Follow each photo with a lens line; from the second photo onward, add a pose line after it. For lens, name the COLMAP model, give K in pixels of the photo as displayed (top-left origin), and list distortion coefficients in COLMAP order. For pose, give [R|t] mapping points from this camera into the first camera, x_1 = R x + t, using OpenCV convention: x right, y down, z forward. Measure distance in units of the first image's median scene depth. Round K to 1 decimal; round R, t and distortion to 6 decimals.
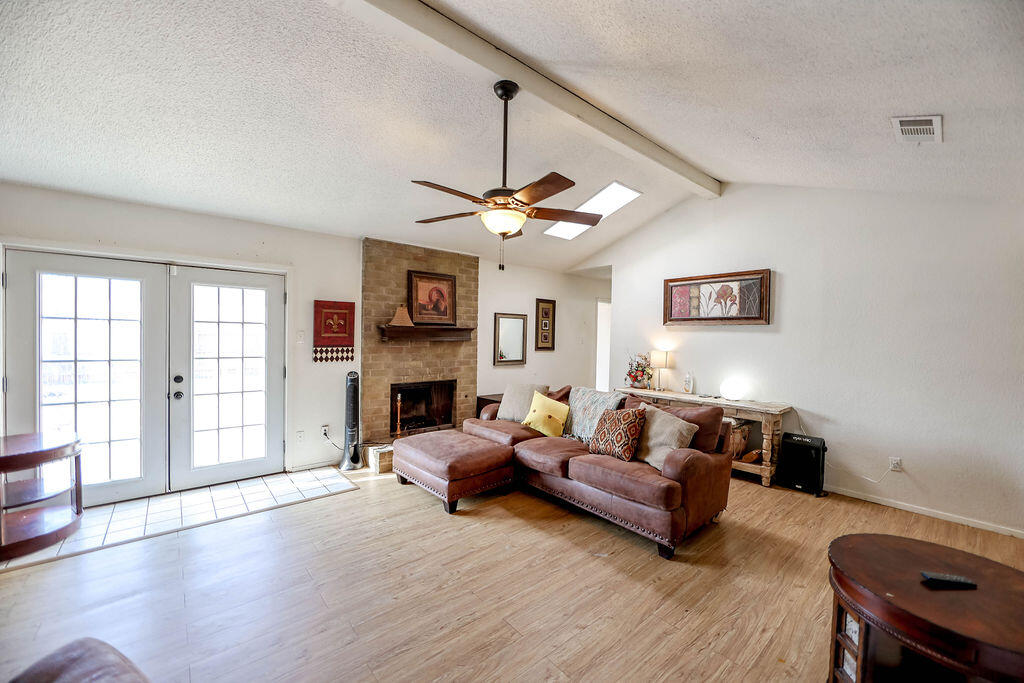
lens RADIAL K [[407.4, 0, 507.6], [0, 407.4, 343.4], [0, 0, 1]] dist [-0.016250, 0.003048]
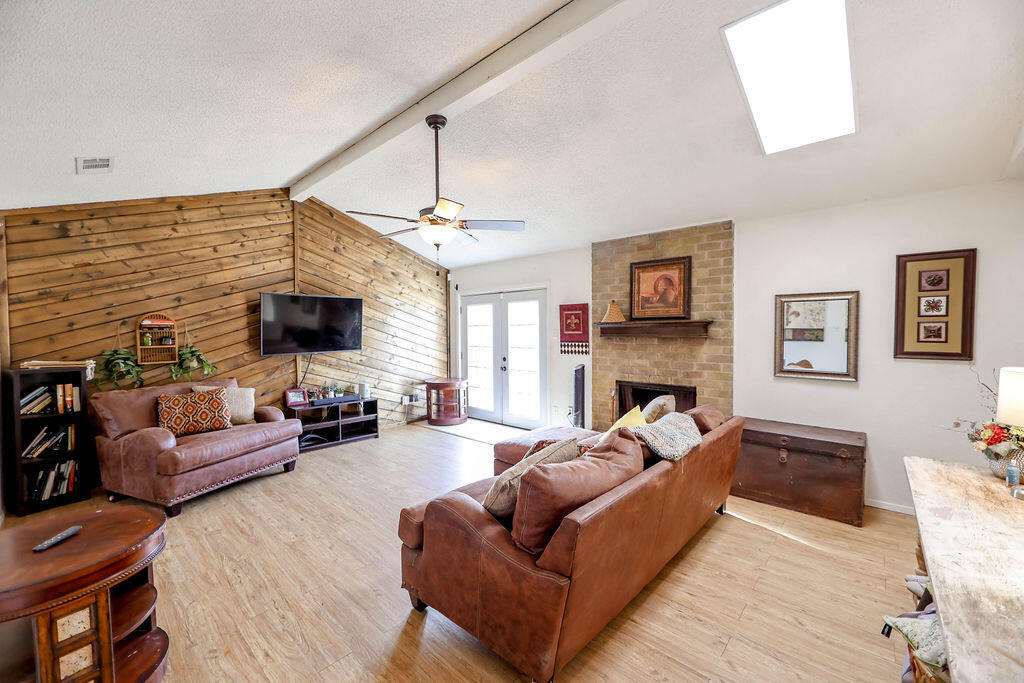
lens RADIAL K [[407.4, 0, 507.6], [0, 407.4, 343.4], [0, 0, 1]] dist [-0.016250, 0.003048]
pose [[0.117727, 0.014991, -0.992933, 0.701382], [-0.013568, 0.999817, 0.013486, -0.001329], [0.992953, 0.011885, 0.117909, 0.628826]]
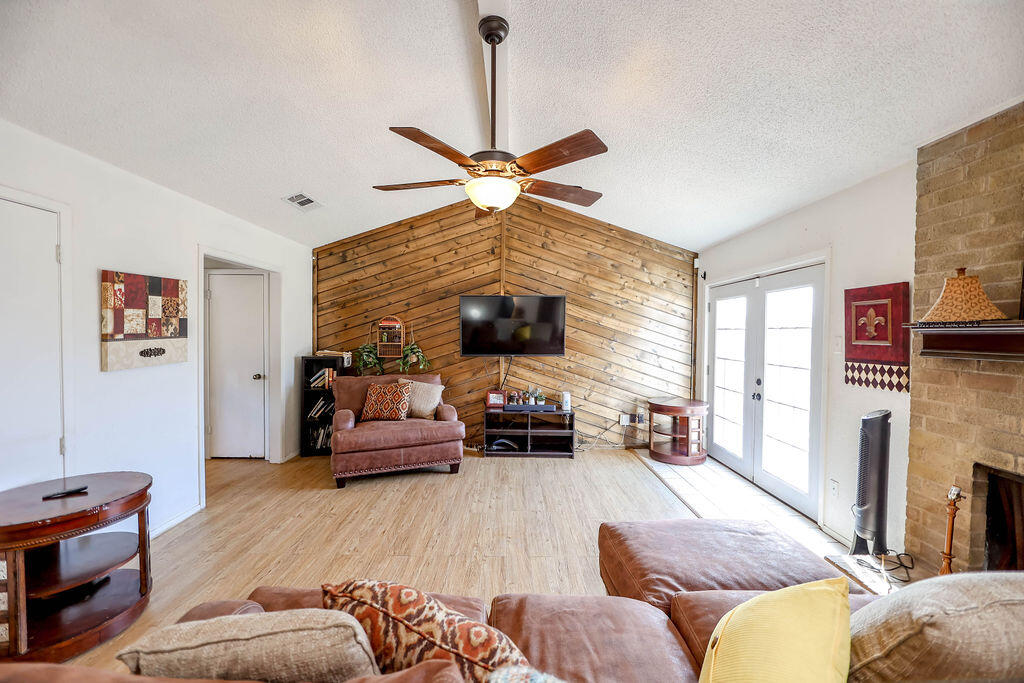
lens RADIAL K [[399.1, 0, 509.5], [0, 399.1, 343.8], [0, 0, 1]] dist [-0.017827, 0.000010]
pose [[-0.649405, -0.002310, -0.760439, 0.333318], [-0.038305, 0.998825, 0.029678, -0.015265], [0.759477, 0.048401, -0.648731, 0.915355]]
